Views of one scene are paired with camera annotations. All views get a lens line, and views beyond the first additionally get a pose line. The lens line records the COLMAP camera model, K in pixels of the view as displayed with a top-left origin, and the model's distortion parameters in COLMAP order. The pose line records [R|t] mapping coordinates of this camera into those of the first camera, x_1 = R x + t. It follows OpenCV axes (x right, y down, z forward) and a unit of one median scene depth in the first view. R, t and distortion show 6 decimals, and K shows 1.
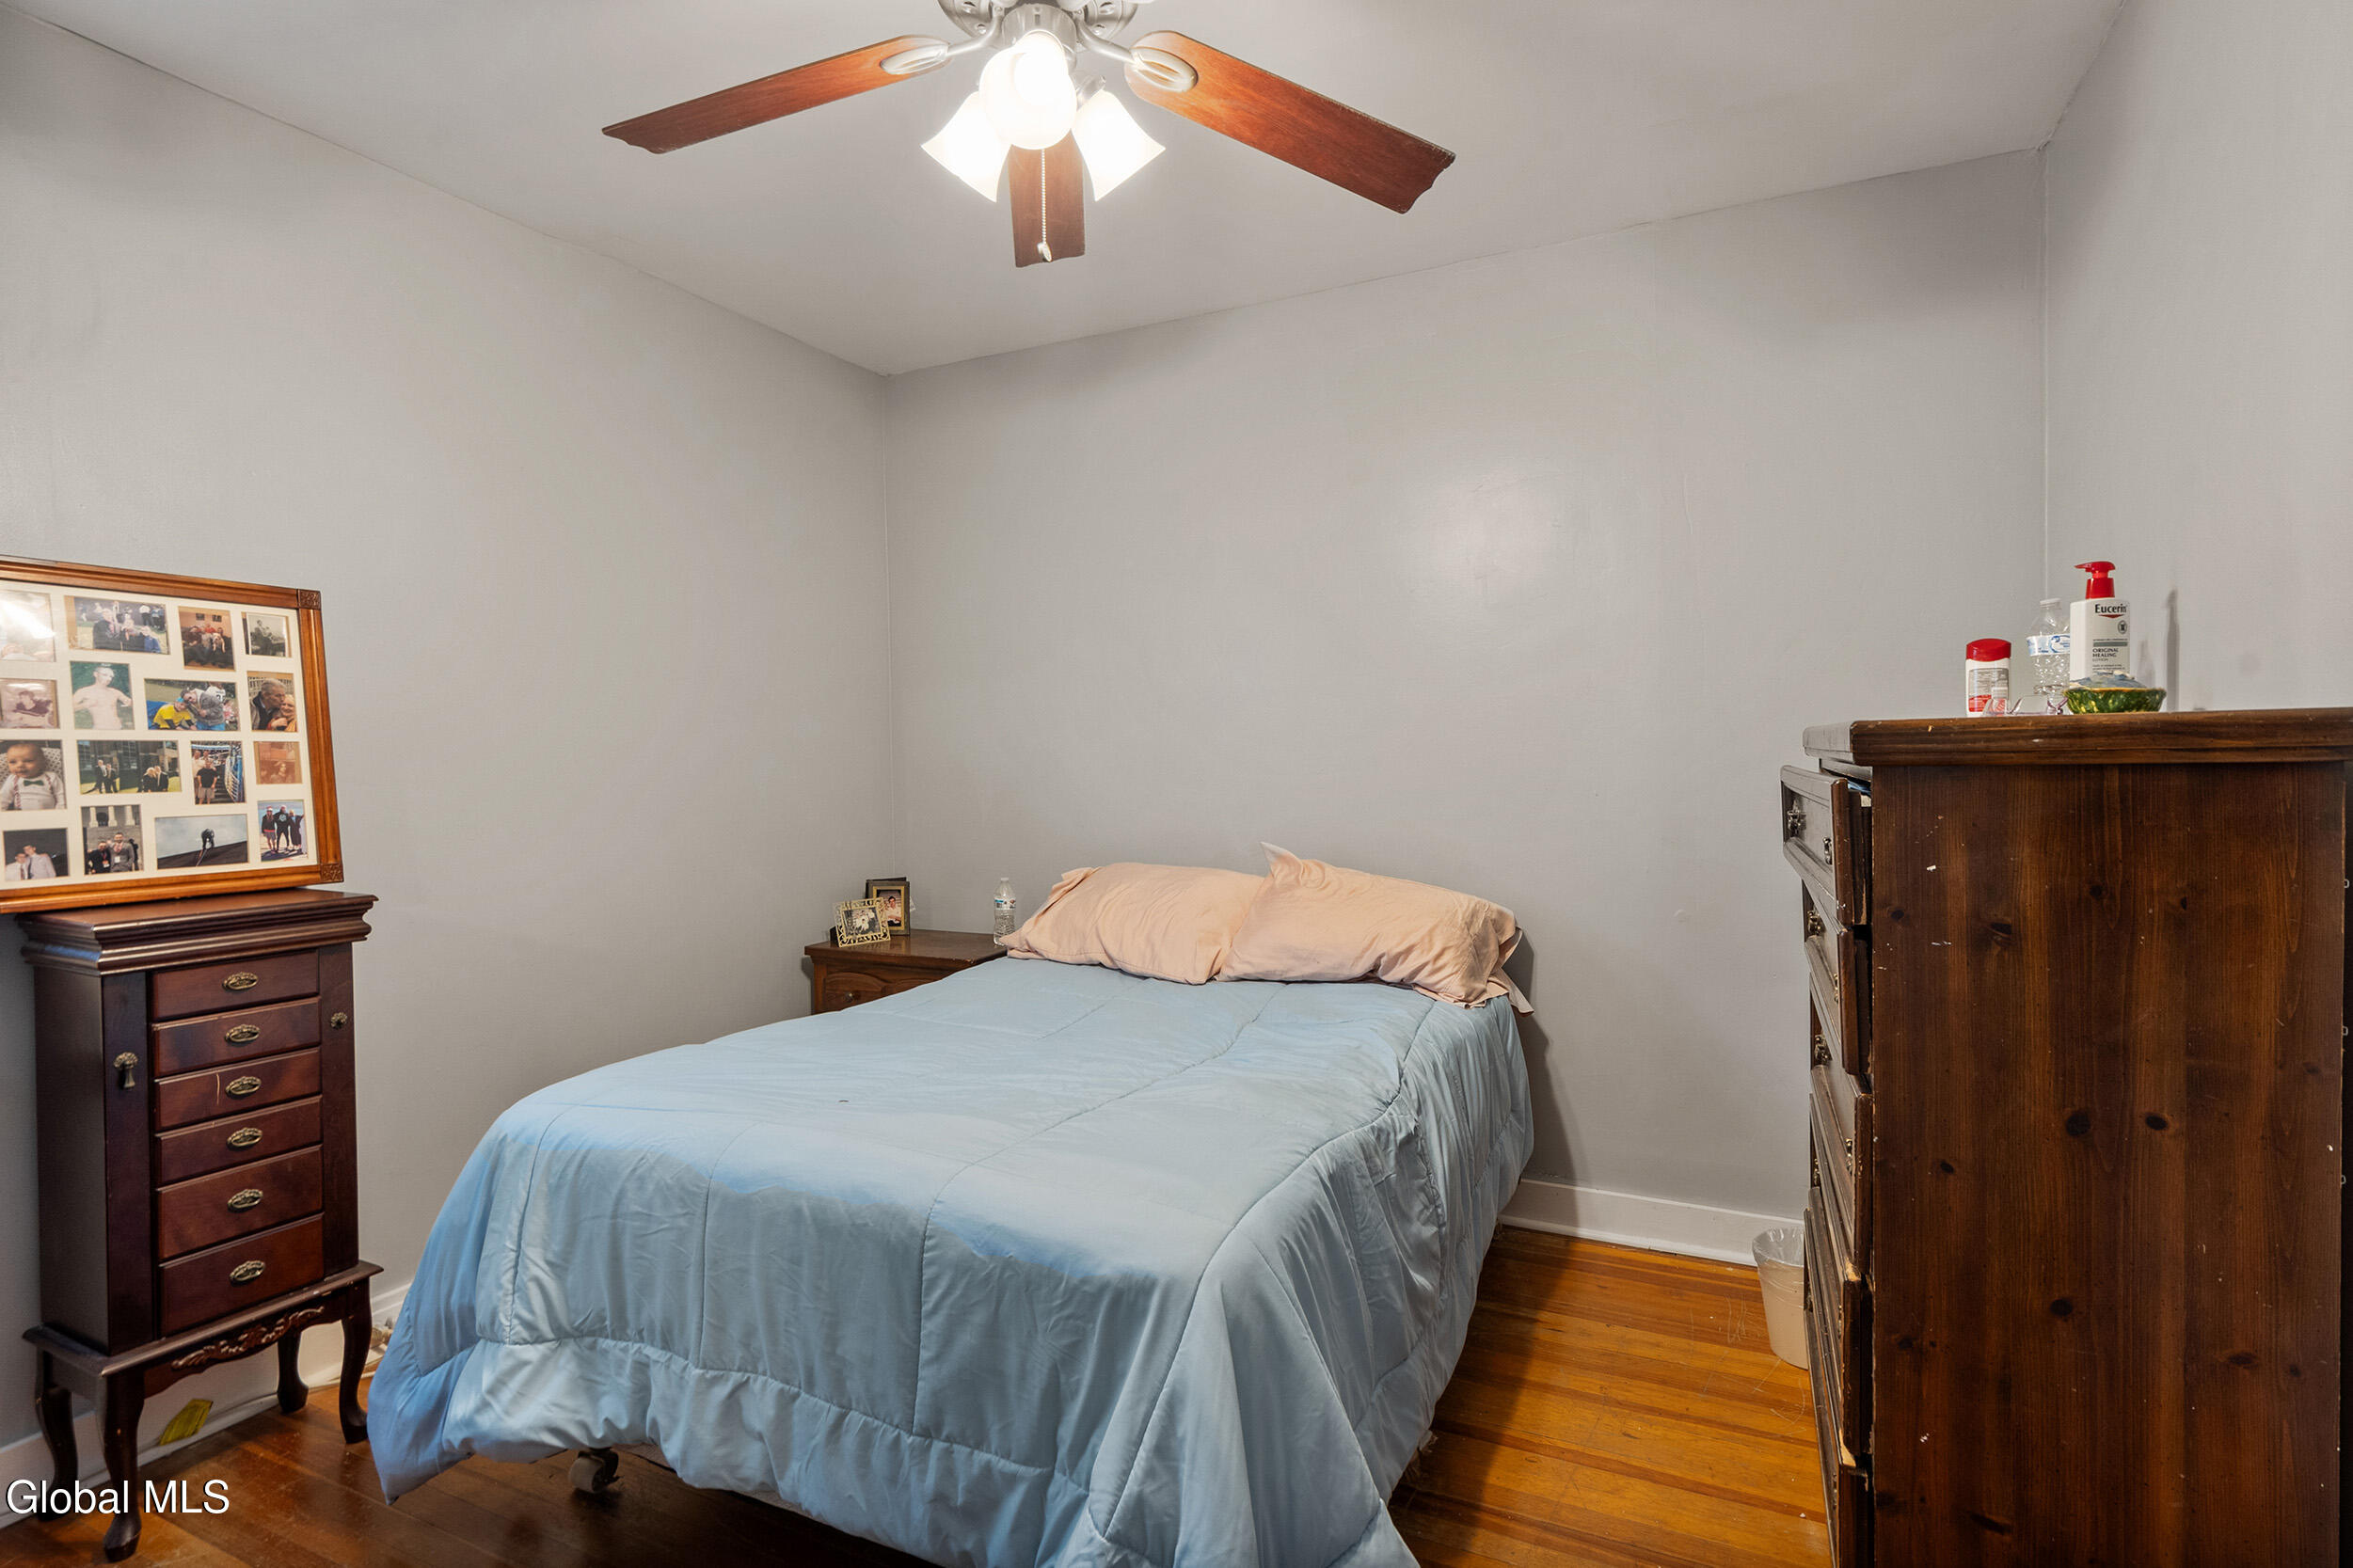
lens RADIAL K [[1136.7, 0, 1179.7], [0, 1136.7, 781.1], [0, 0, 1]] dist [-0.002593, 0.000137]
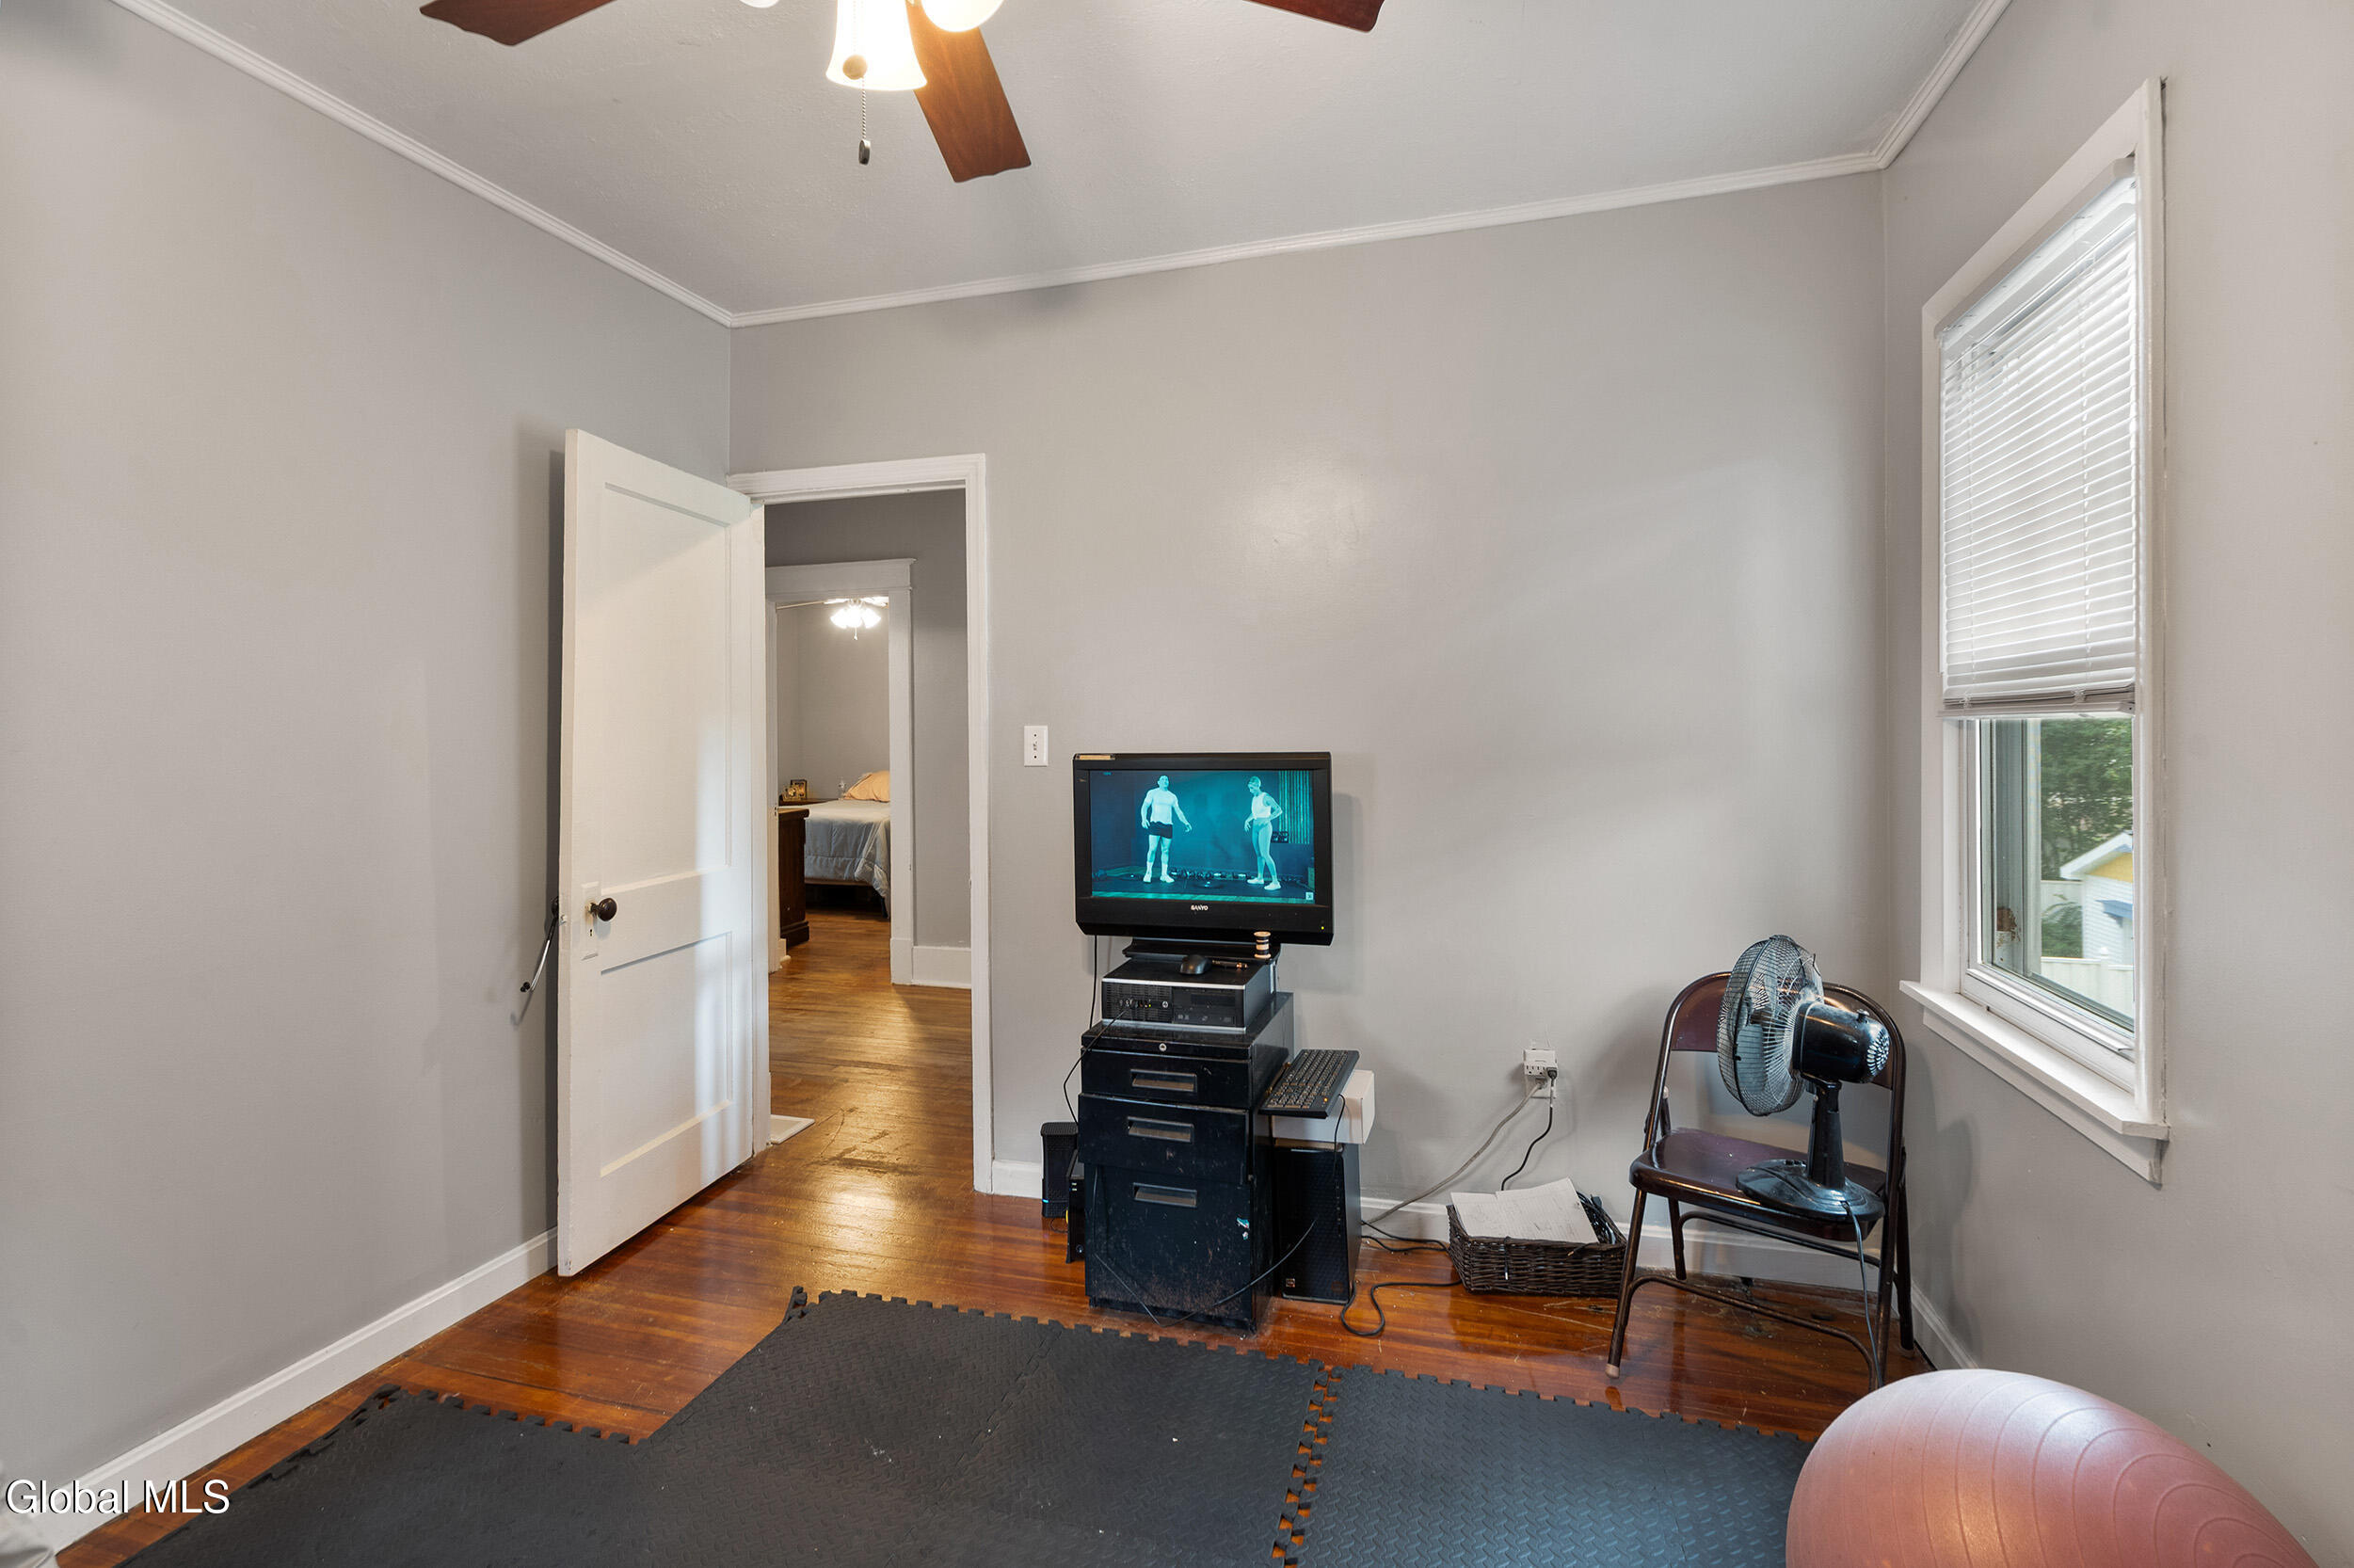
lens RADIAL K [[1085.8, 0, 1176.4], [0, 1085.8, 764.8], [0, 0, 1]] dist [-0.001838, 0.002396]
pose [[0.986439, 0.002662, 0.164104, 0.572093], [-0.002891, 0.999995, 0.001158, 0.109235], [-0.164100, -0.001617, 0.986442, -4.593112]]
